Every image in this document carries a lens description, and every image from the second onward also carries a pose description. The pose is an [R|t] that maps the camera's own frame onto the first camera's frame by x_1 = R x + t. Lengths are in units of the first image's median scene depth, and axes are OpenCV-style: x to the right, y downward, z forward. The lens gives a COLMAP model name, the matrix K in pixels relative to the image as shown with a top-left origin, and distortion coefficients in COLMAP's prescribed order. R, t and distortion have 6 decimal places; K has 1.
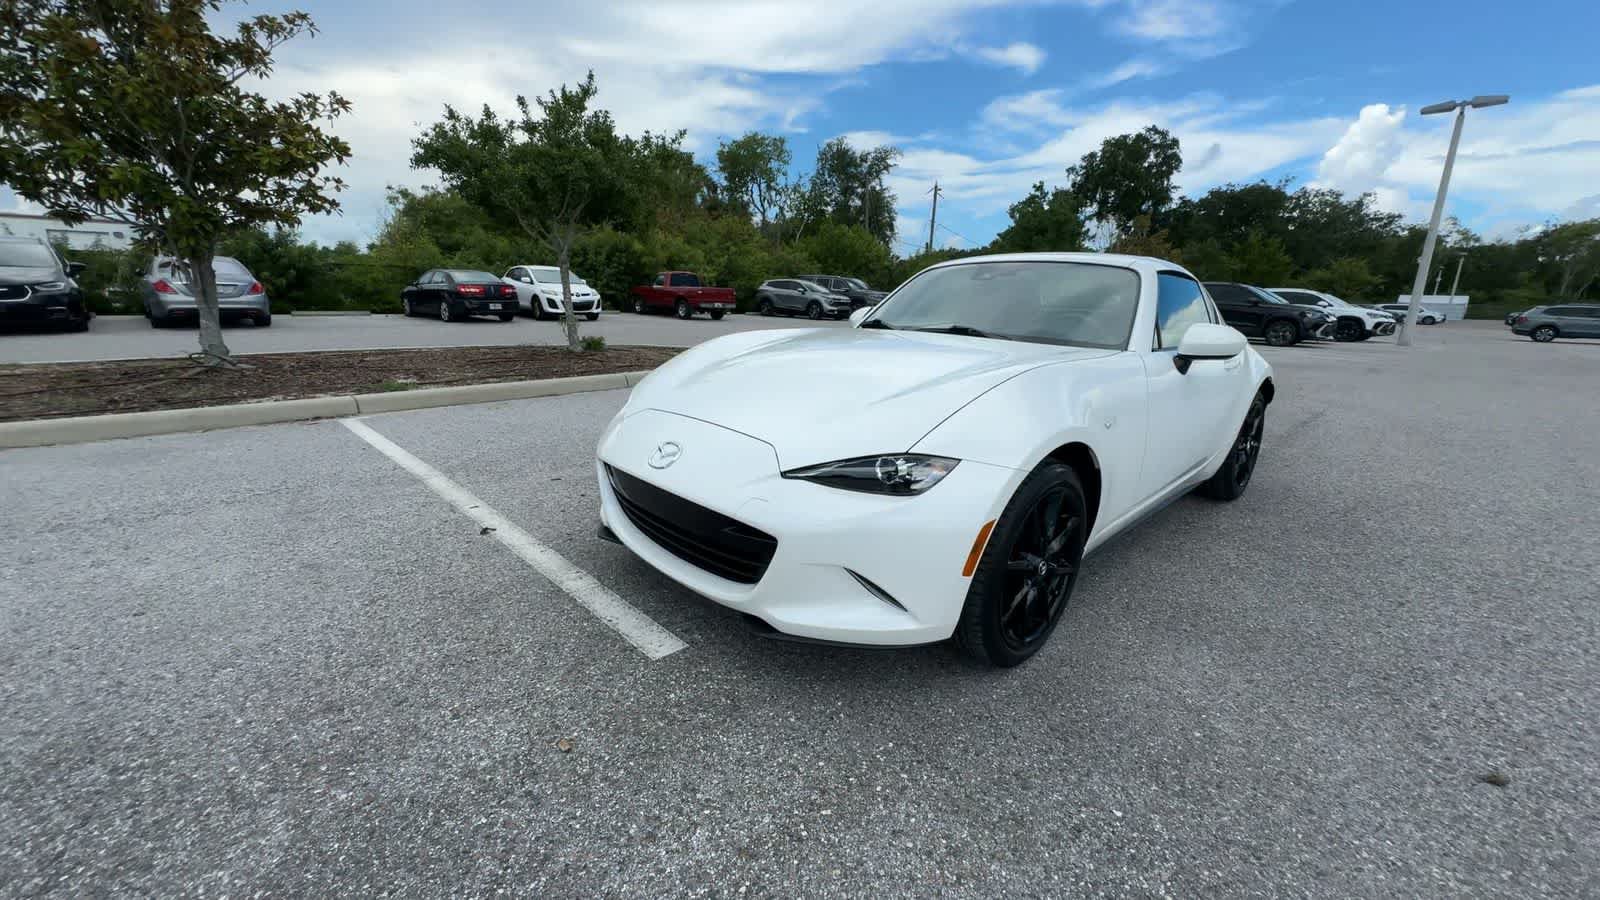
lens RADIAL K [[652.8, 0, 800.8], [0, 652.8, 455.2], [0, 0, 1]] dist [-0.003240, -0.000002]
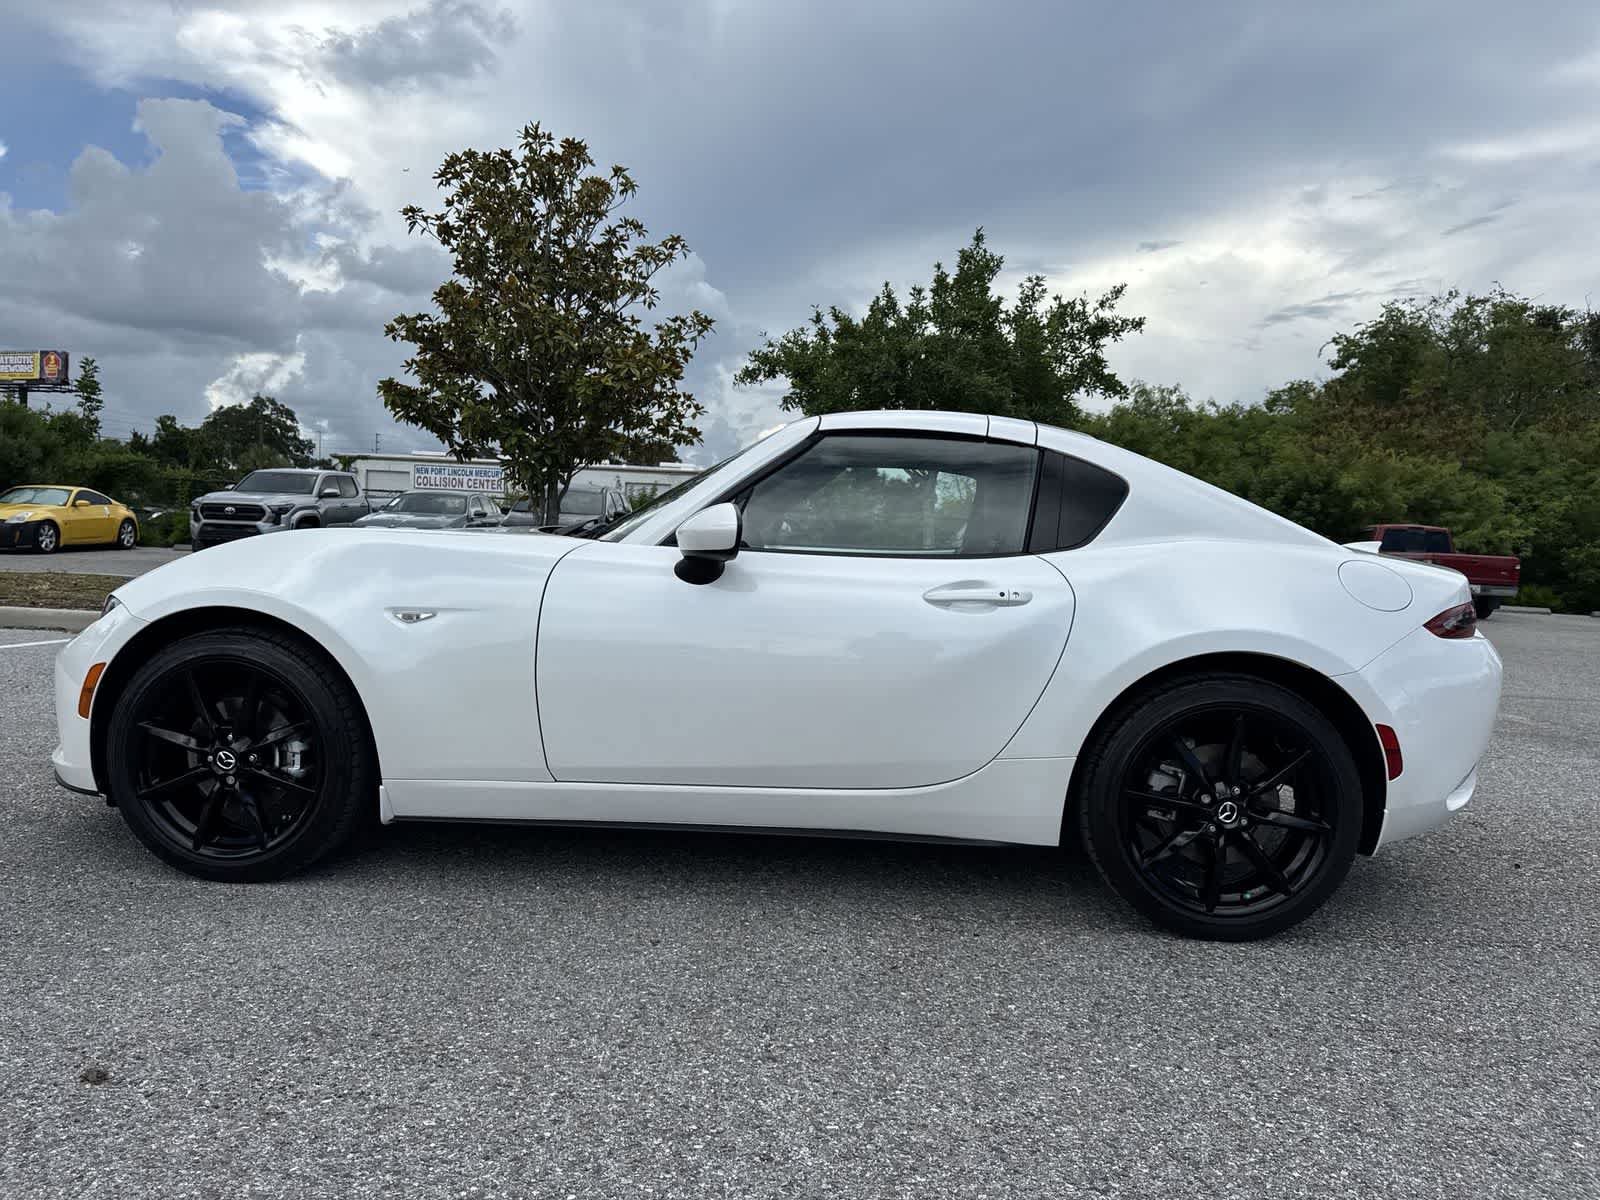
lens RADIAL K [[1161.8, 0, 786.7], [0, 1161.8, 608.3], [0, 0, 1]] dist [0.060609, -0.098156]
pose [[0.661624, 0.048849, -0.748243, 0.169834], [-0.209205, 0.970277, -0.121642, 0.001456], [0.720061, 0.237017, 0.652177, 0.042404]]
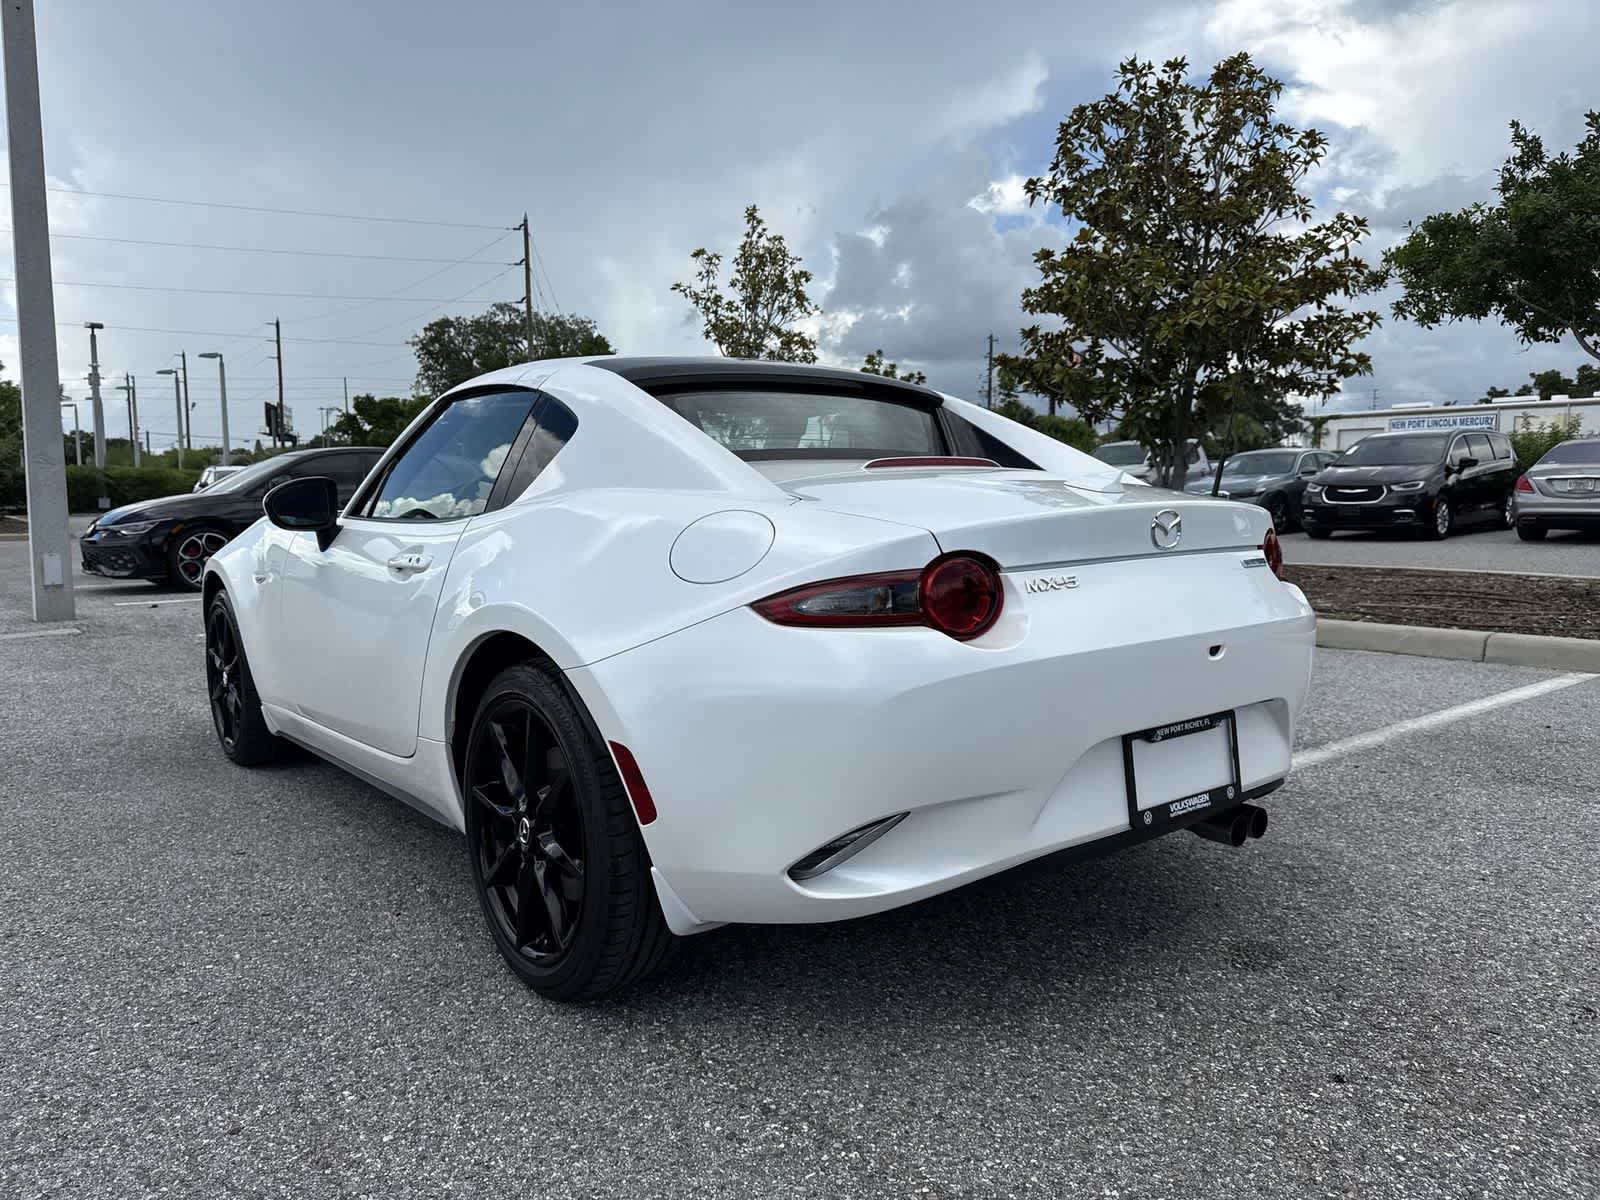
lens RADIAL K [[1143.7, 0, 804.5], [0, 1143.7, 602.8], [0, 0, 1]] dist [0.061054, -0.063068]
pose [[-0.132362, 0.074894, -0.988368, 0.201409], [-0.230487, 0.967483, 0.104178, -0.037577], [0.964031, 0.241595, -0.110796, 0.193955]]
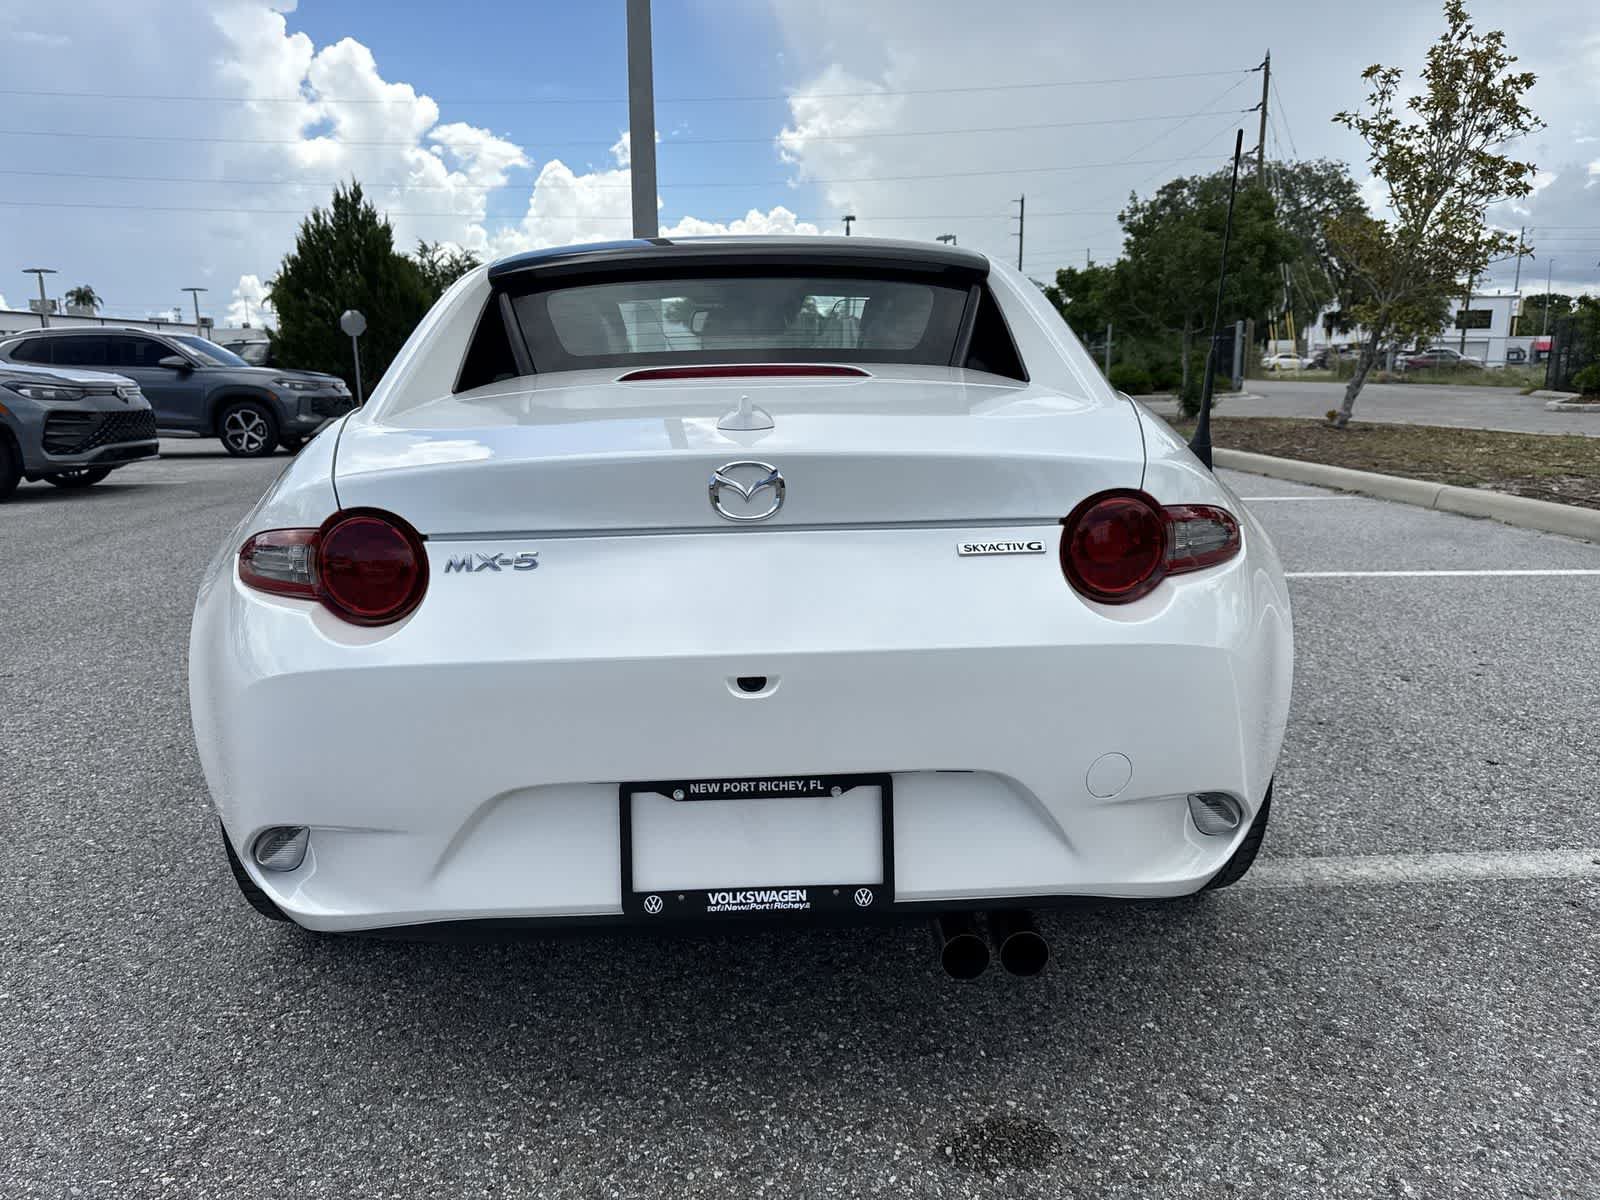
lens RADIAL K [[1138.9, 0, 800.7], [0, 1138.9, 597.9], [0, 0, 1]] dist [0.029782, -0.039651]
pose [[-0.703736, 0.128744, -0.698700, 0.144764], [-0.168517, 0.925131, 0.340198, -0.056318], [0.690187, 0.357152, -0.629352, 0.253590]]
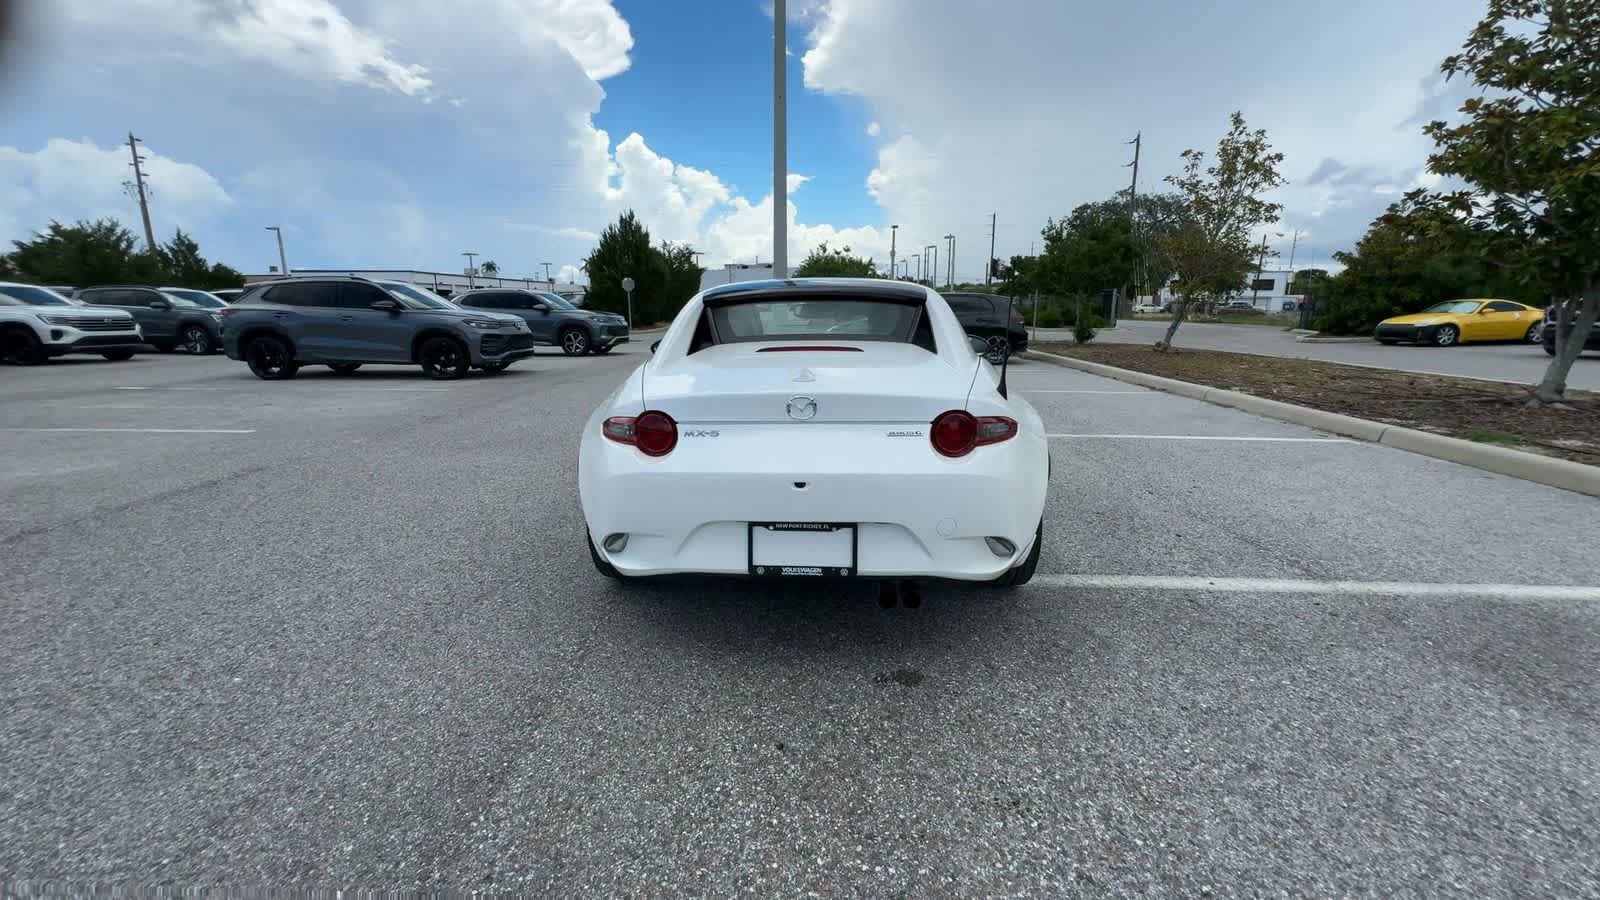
lens RADIAL K [[637.6, 0, 805.7], [0, 637.6, 445.2], [0, 0, 1]] dist [-0.009815, -0.000305]
pose [[-0.768264, 0.117439, -0.629268, 0.157521], [-0.164627, 0.913714, 0.371516, -0.067750], [0.618602, 0.389017, -0.682640, 0.271956]]
